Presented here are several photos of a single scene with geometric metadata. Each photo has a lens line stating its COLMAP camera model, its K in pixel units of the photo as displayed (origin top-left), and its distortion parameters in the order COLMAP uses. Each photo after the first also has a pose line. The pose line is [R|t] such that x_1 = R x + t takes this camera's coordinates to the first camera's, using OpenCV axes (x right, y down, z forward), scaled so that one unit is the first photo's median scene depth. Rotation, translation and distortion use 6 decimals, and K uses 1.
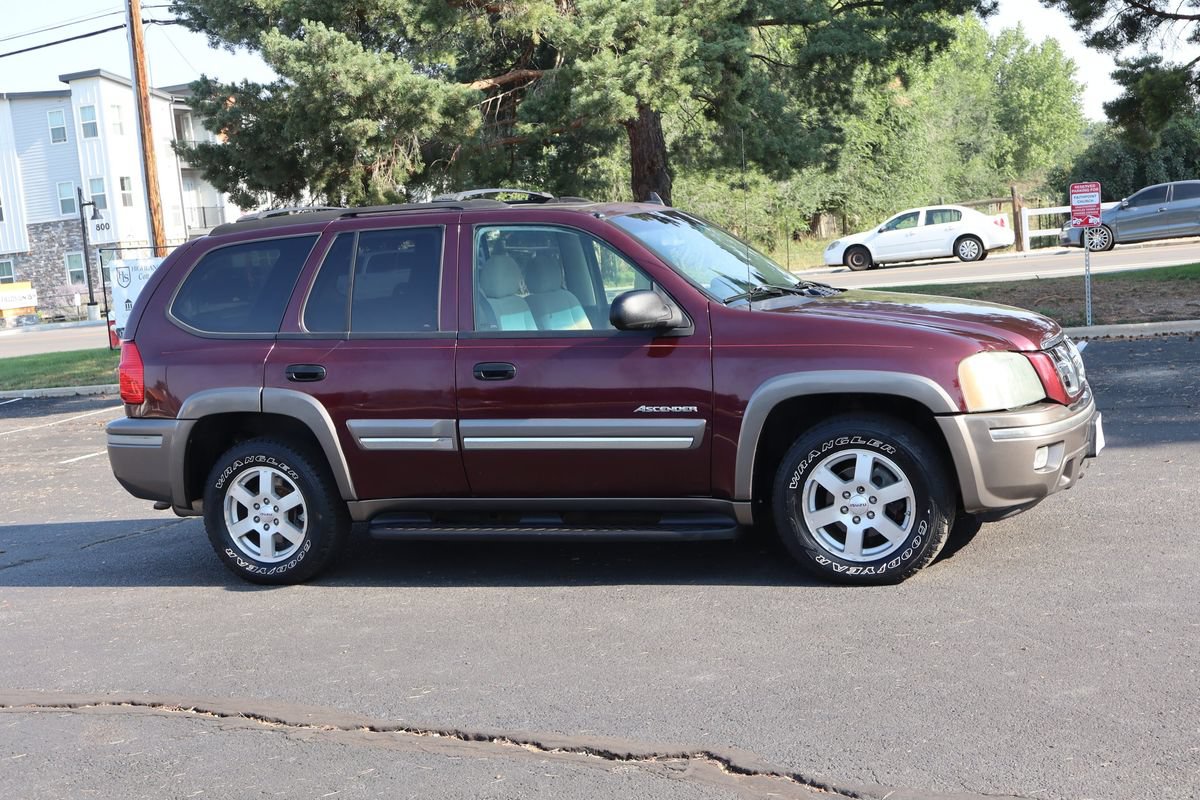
lens RADIAL K [[1614.8, 0, 623.5], [0, 1614.8, 396.4], [0, 0, 1]] dist [0.022642, 0.012787]
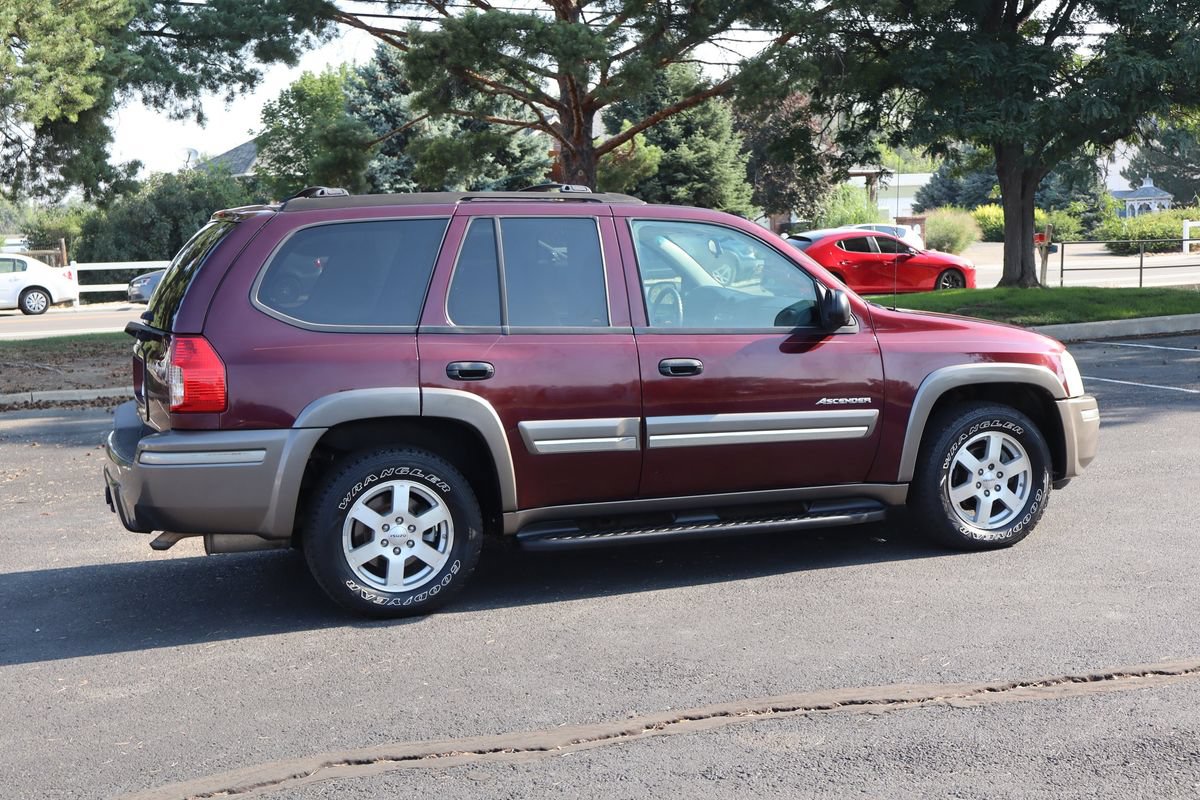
lens RADIAL K [[1614.8, 0, 623.5], [0, 1614.8, 396.4], [0, 0, 1]] dist [0.022642, 0.012787]
pose [[0.731282, -0.003480, 0.682066, -0.729639], [0.035303, 0.998840, -0.032754, 0.031401], [-0.681161, 0.048032, 0.730556, 0.287294]]
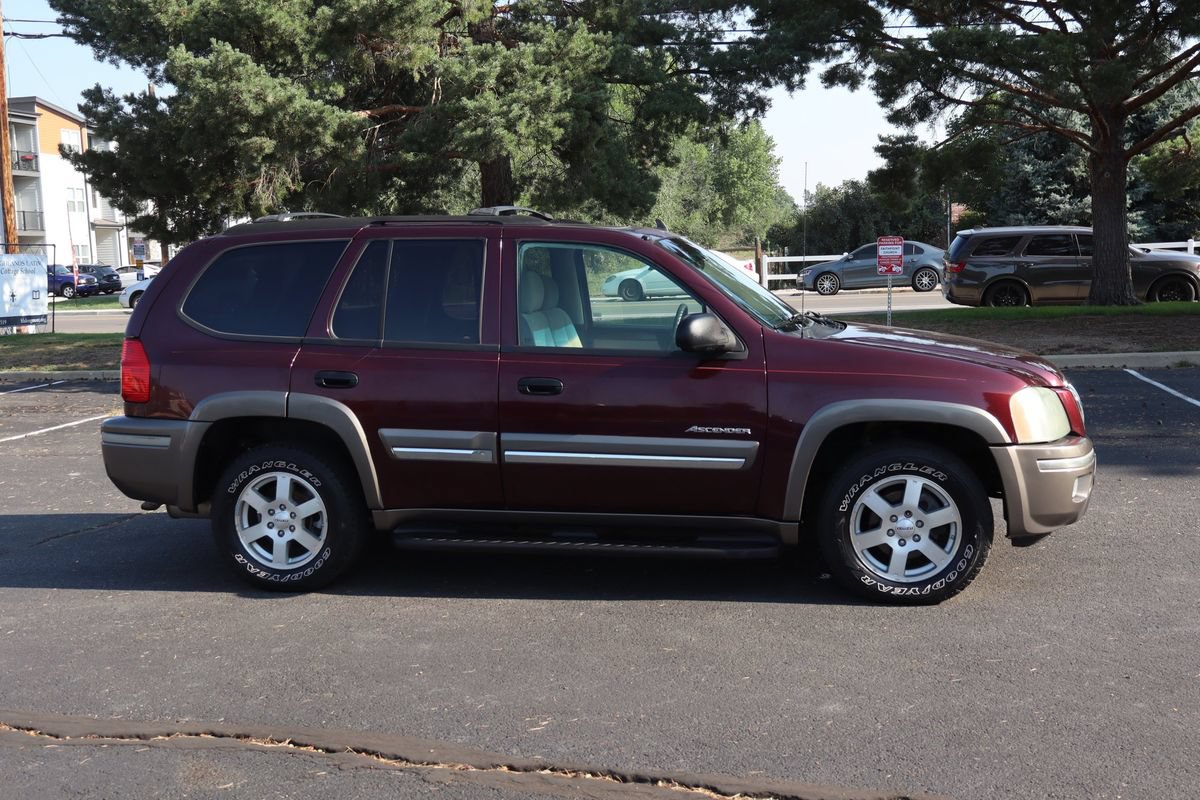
lens RADIAL K [[1347.3, 0, 632.8], [0, 1347.3, 403.1], [0, 0, 1]] dist [0.022750, -0.011897]
pose [[0.981595, 0.036128, 0.187528, -0.169544], [-0.036398, 0.999335, -0.002006, -0.004967], [-0.187476, -0.004857, 0.982257, 0.153408]]
